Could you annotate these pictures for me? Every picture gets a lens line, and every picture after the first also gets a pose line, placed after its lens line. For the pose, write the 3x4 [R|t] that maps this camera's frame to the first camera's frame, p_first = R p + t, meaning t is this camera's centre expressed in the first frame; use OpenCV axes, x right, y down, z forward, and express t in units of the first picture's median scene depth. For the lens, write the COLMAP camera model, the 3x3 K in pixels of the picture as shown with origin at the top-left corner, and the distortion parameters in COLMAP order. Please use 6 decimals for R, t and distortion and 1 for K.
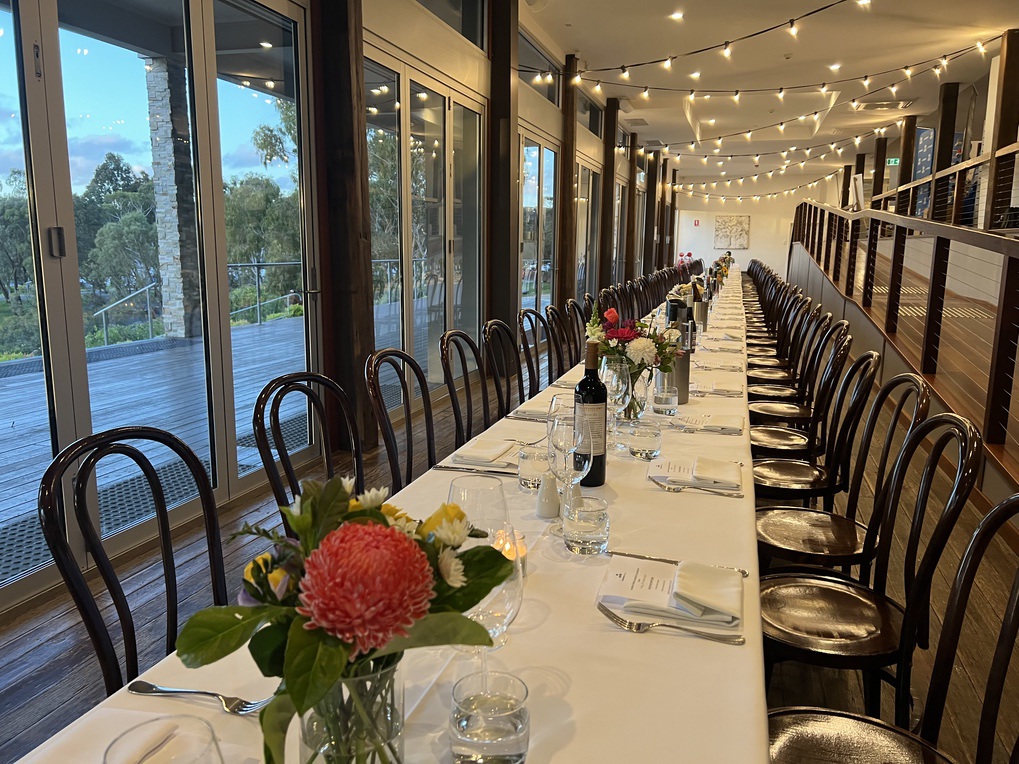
lens RADIAL K [[749.1, 0, 509.5], [0, 749.1, 382.0], [0, 0, 1]] dist [0.002990, 0.001477]
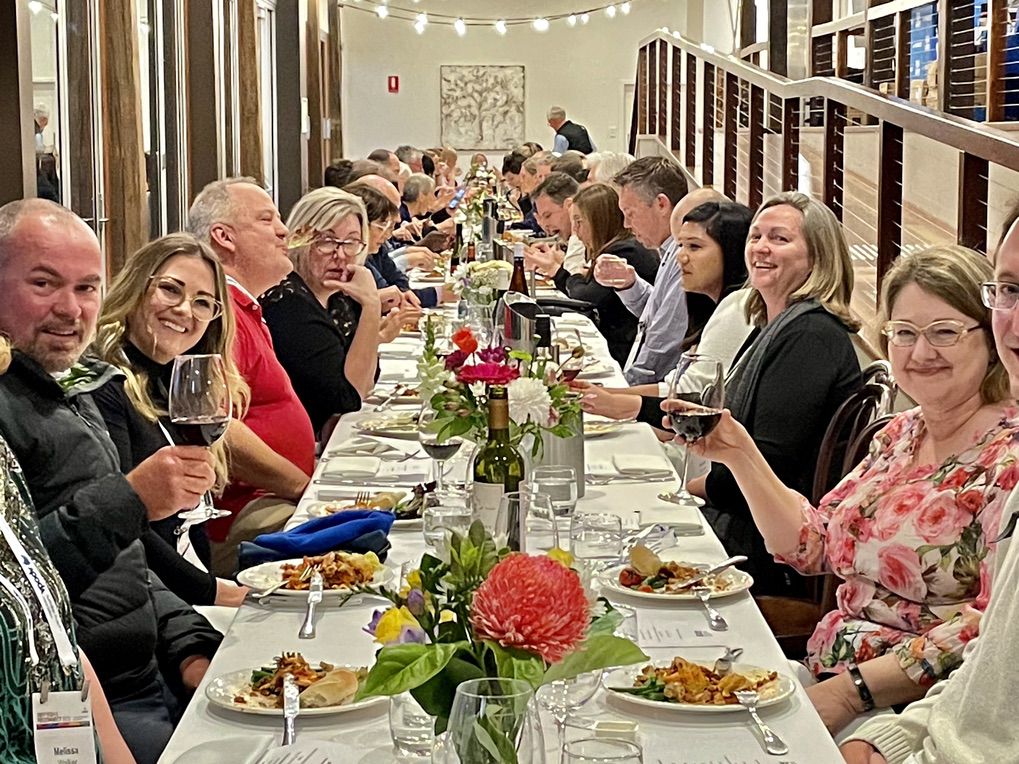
lens RADIAL K [[2160.9, 0, 509.5], [0, 2160.9, 382.0], [0, 0, 1]] dist [0.021759, 0.203735]
pose [[0.952549, -0.042988, 0.301333, -0.077608], [0.062320, 0.996549, -0.054834, 0.007836], [-0.297936, 0.071011, 0.951941, -0.131962]]
